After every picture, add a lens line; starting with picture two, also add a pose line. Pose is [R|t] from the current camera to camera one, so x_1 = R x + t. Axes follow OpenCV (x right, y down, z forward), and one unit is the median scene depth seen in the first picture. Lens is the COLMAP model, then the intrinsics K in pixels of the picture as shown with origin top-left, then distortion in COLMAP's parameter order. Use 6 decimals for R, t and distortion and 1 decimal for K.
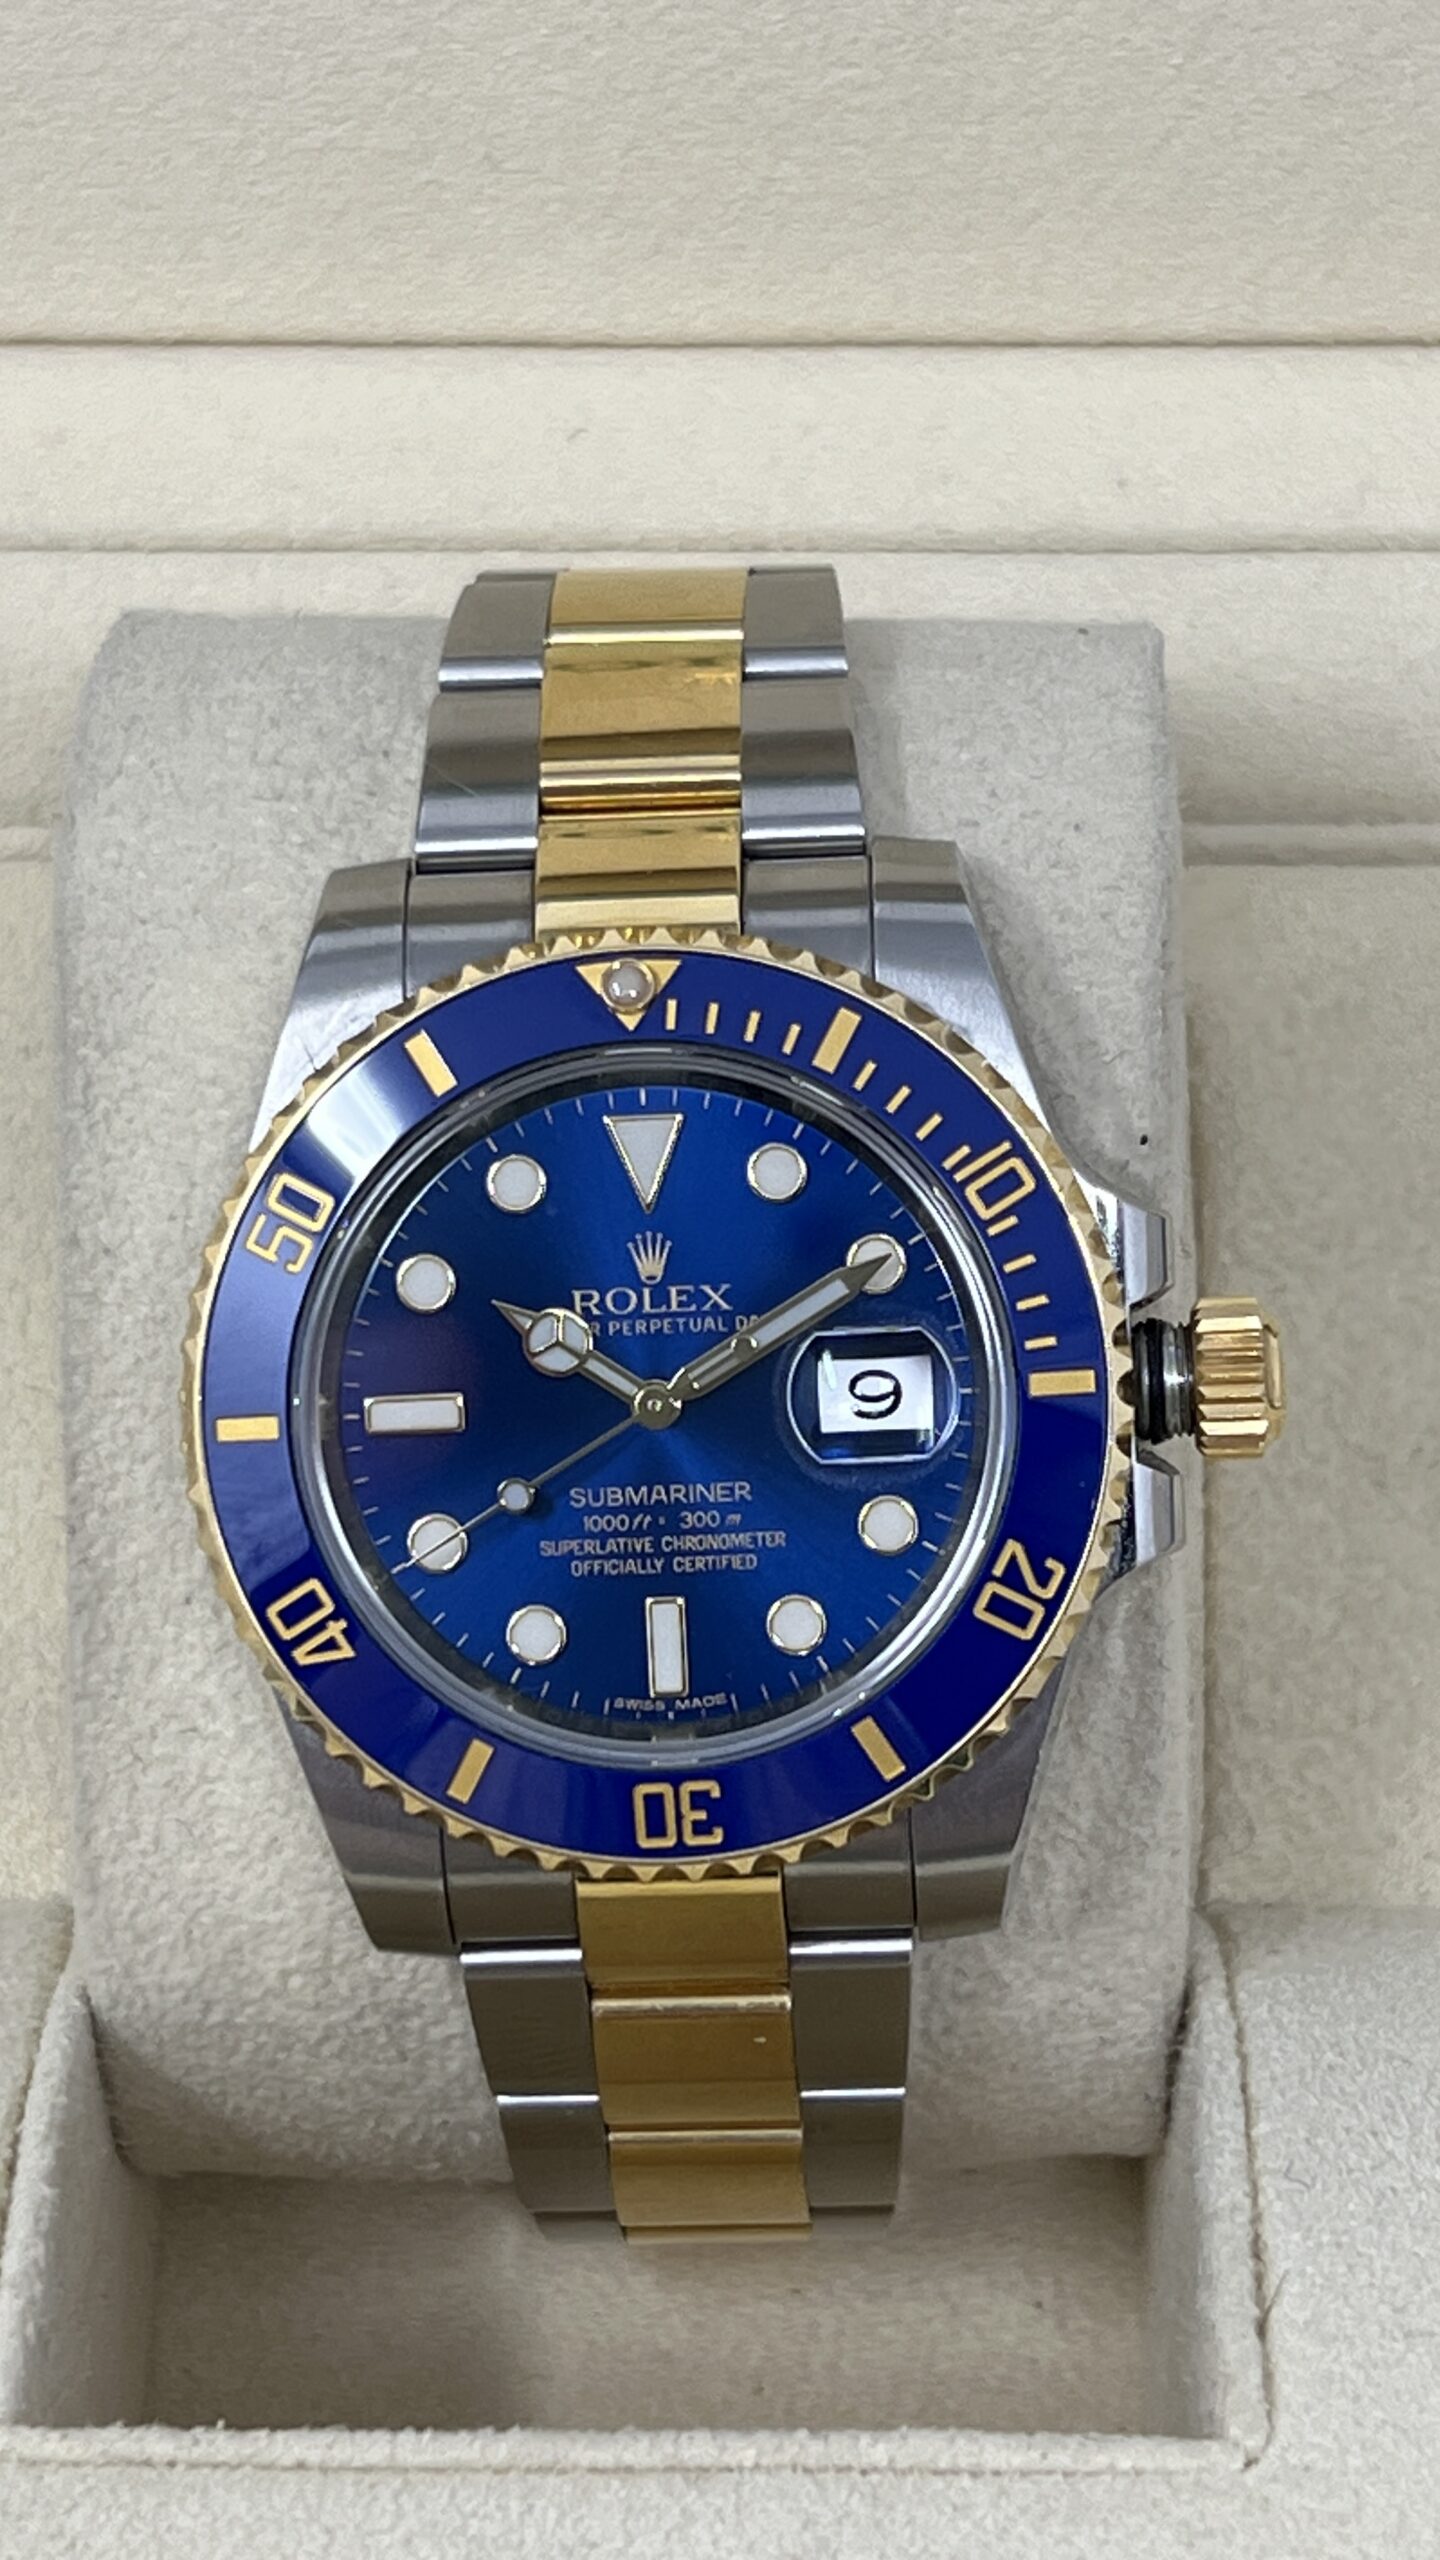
lens RADIAL K [[5553.9, 0, 726.3], [0, 5553.9, 1253.7], [0, 0, 1]] dist [0.114061, 0.220671]
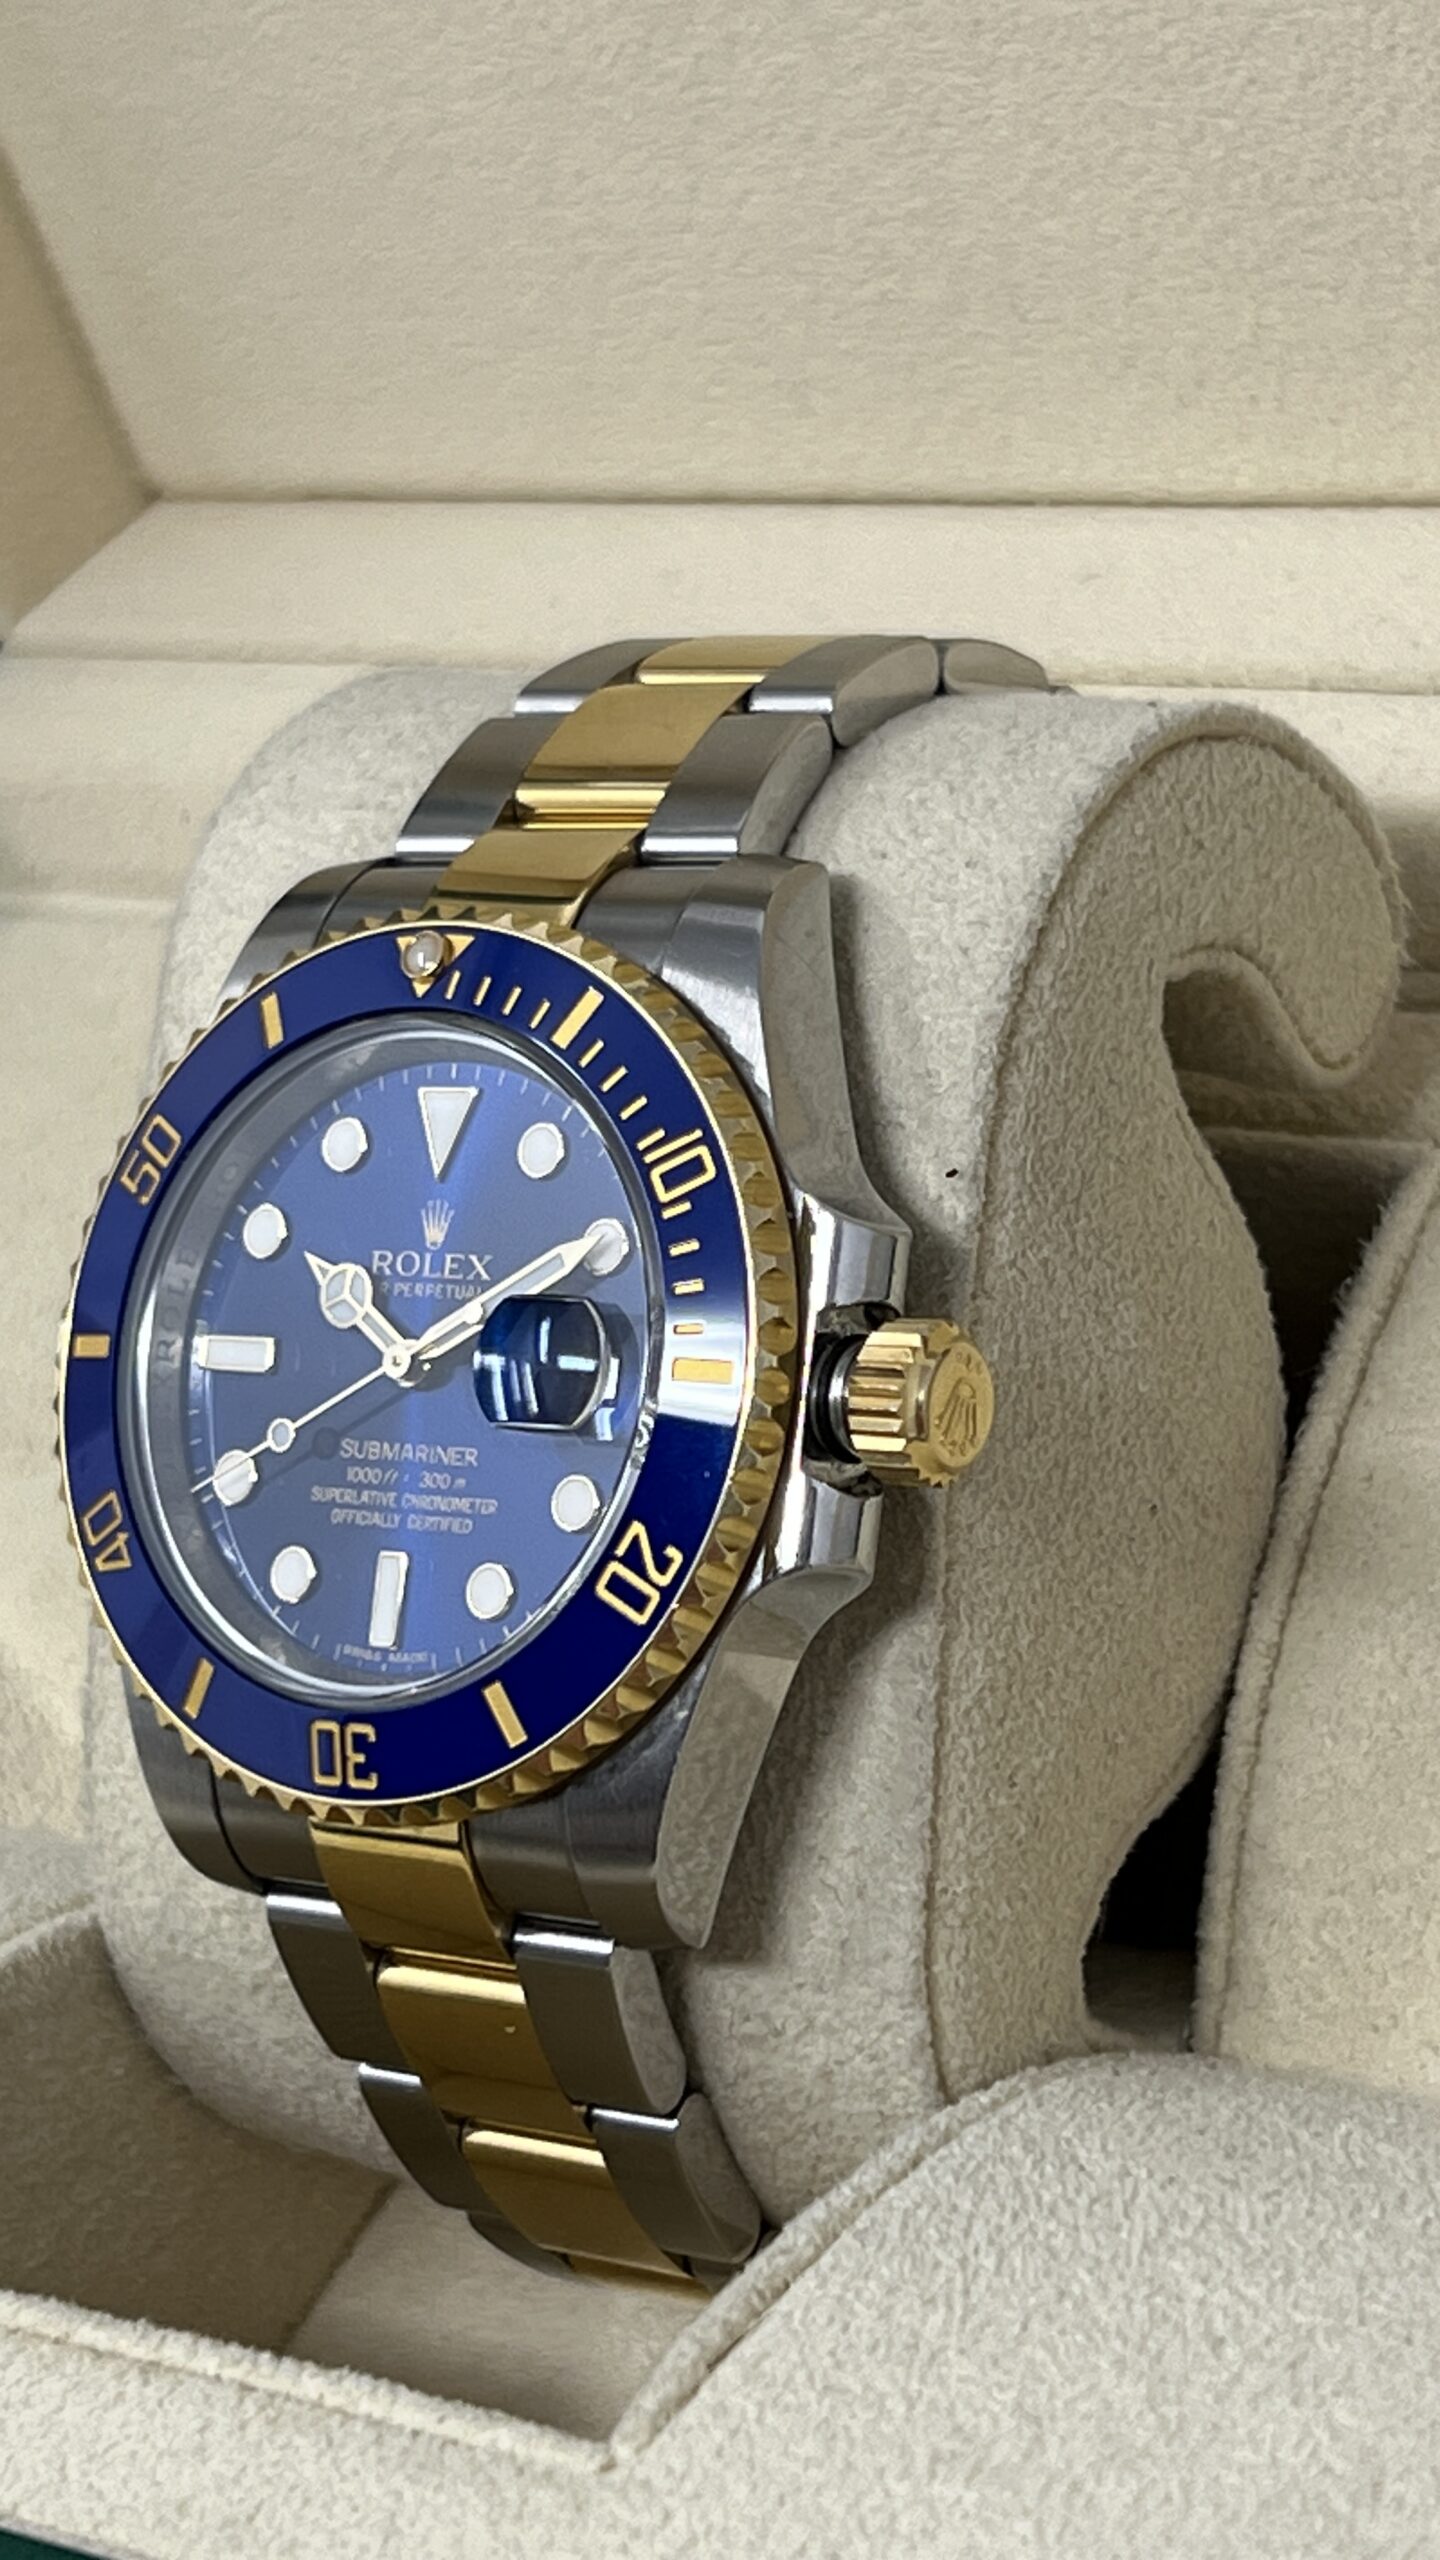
lens RADIAL K [[5462.4, 0, 771.6], [0, 5462.4, 1280.3], [0, 0, 1]] dist [0.109976, 0.153385]
pose [[0.834673, 0.088399, -0.543606, 0.591285], [-0.152290, 0.985595, -0.073559, 0.076108], [0.529272, 0.144183, 0.836111, 0.185111]]
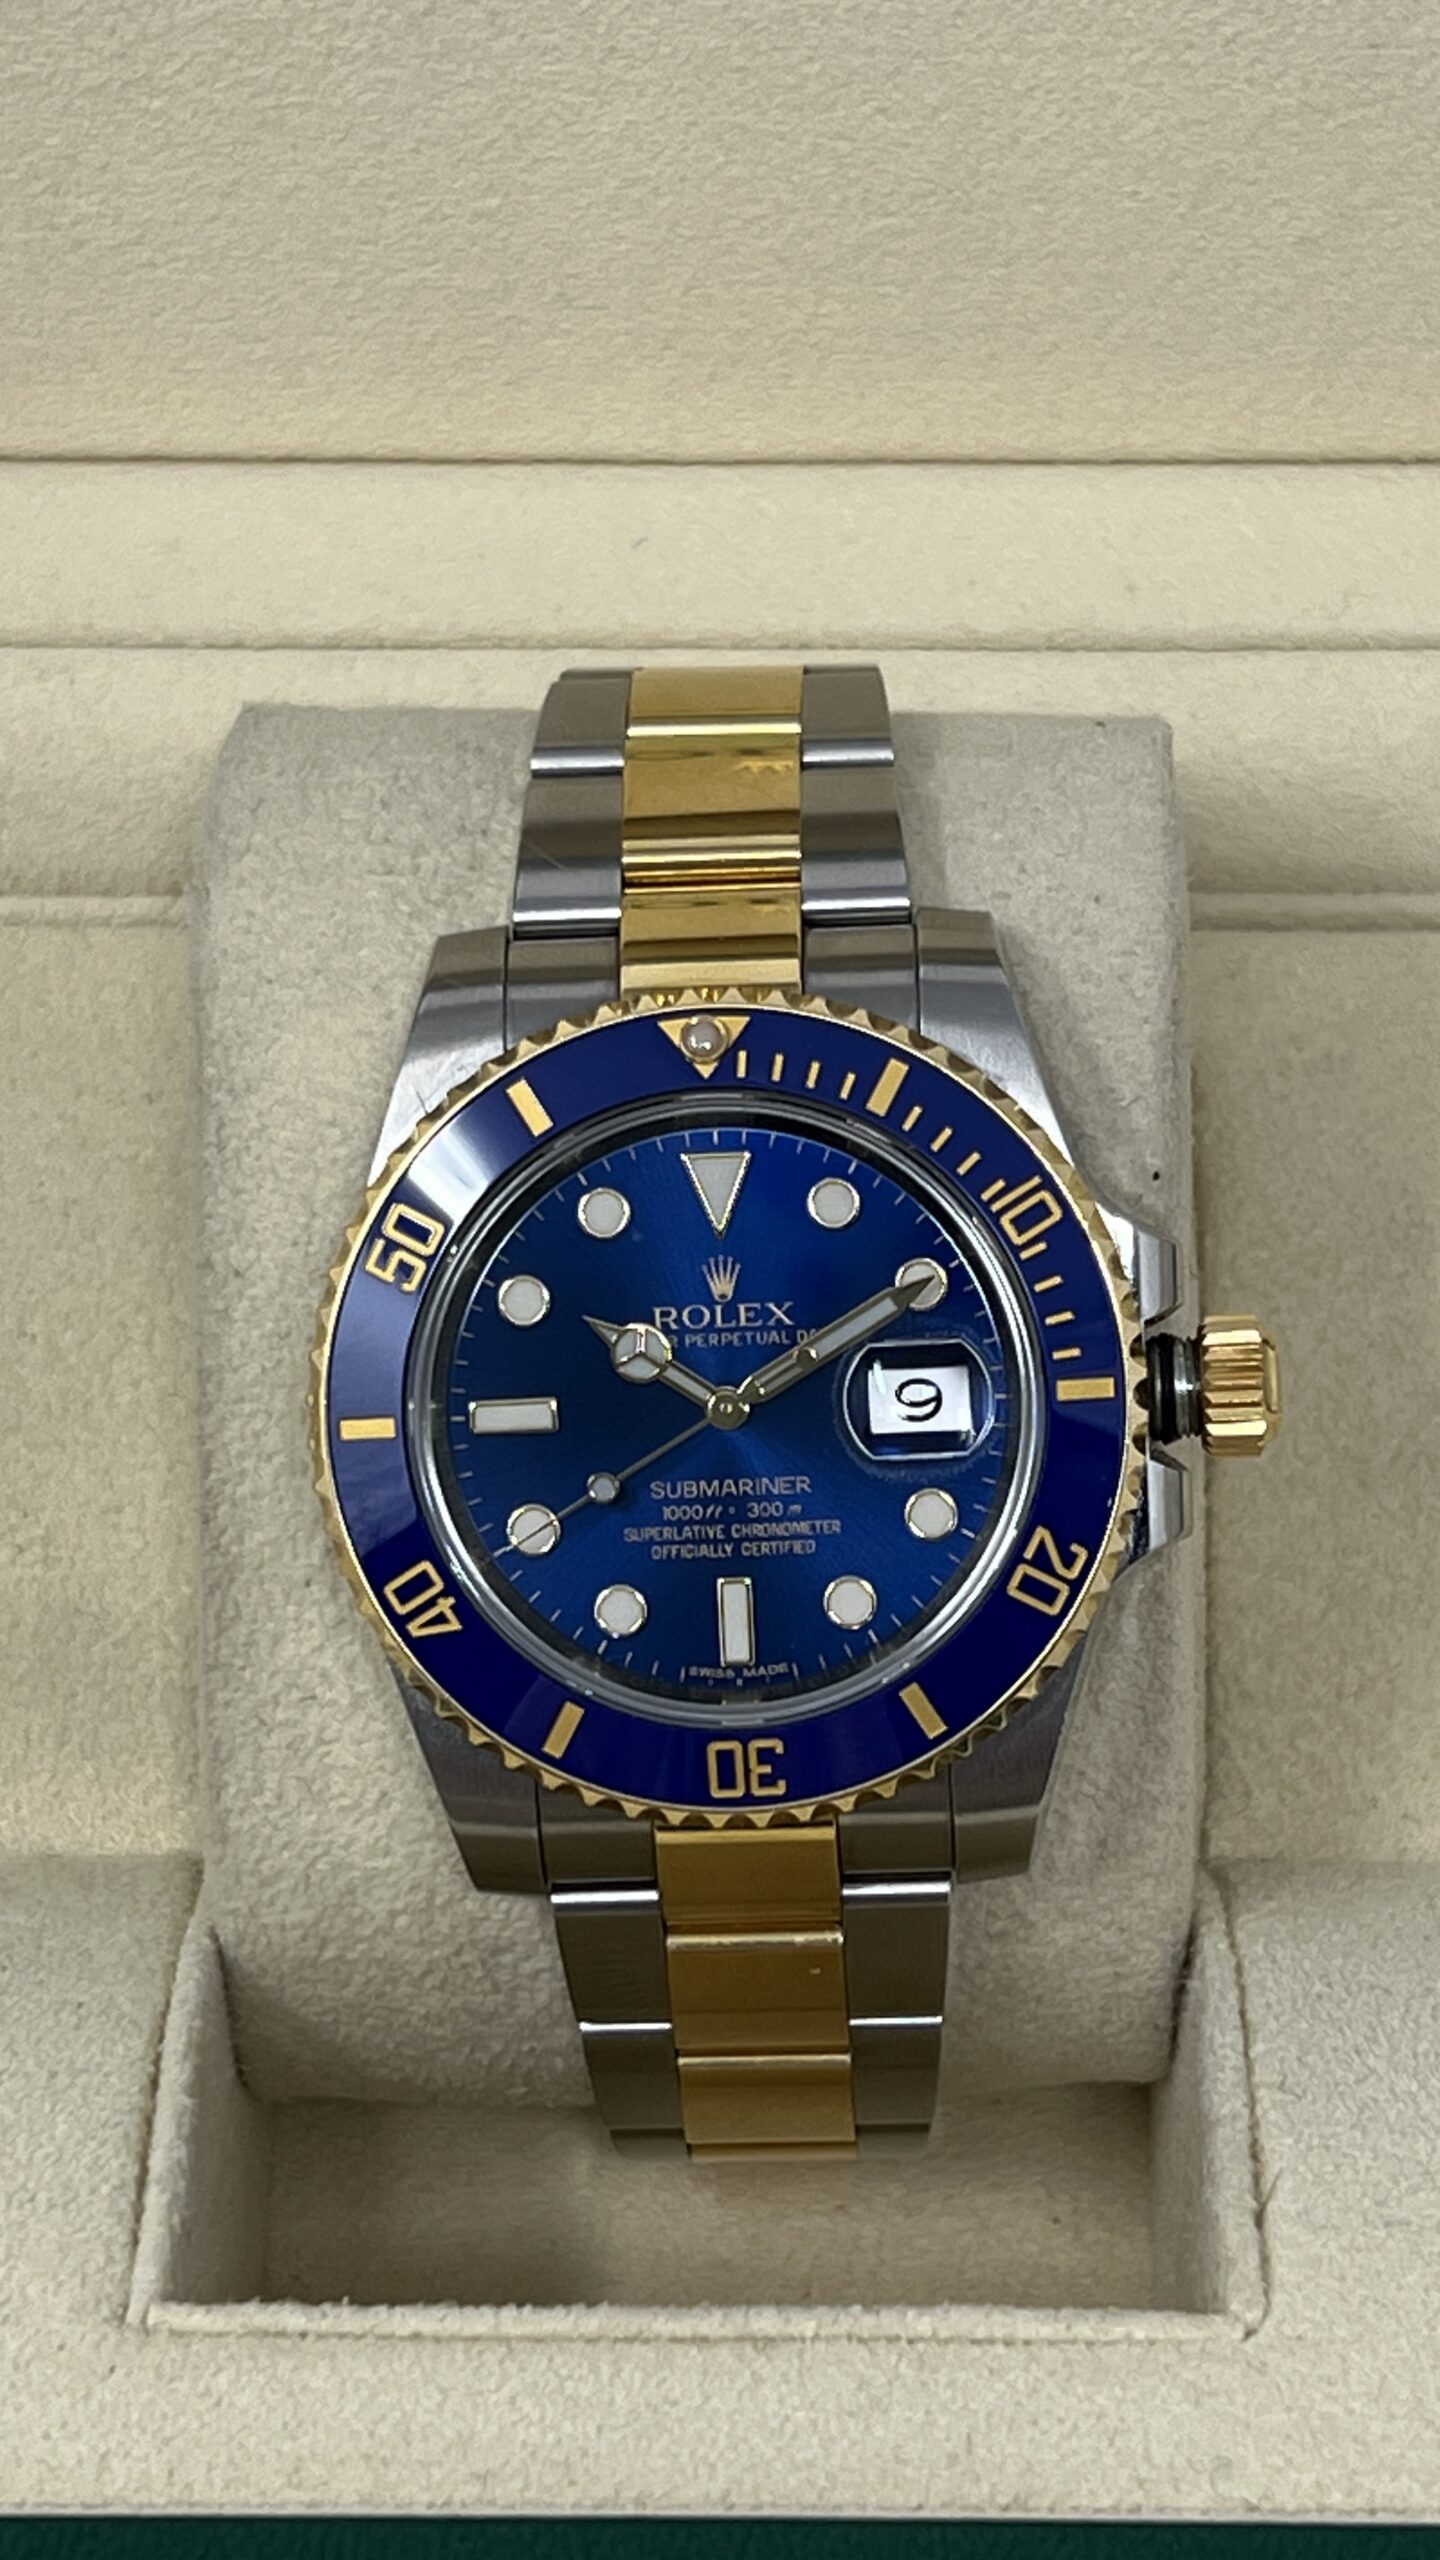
lens RADIAL K [[5520.4, 0, 711.6], [0, 5520.4, 1312.3], [0, 0, 1]] dist [0.092549, 0.336076]
pose [[0.999996, 0.001555, 0.002500, -0.018579], [-0.001556, 0.999999, 0.000291, 0.007245], [-0.002500, -0.000295, 0.999997, -0.127199]]
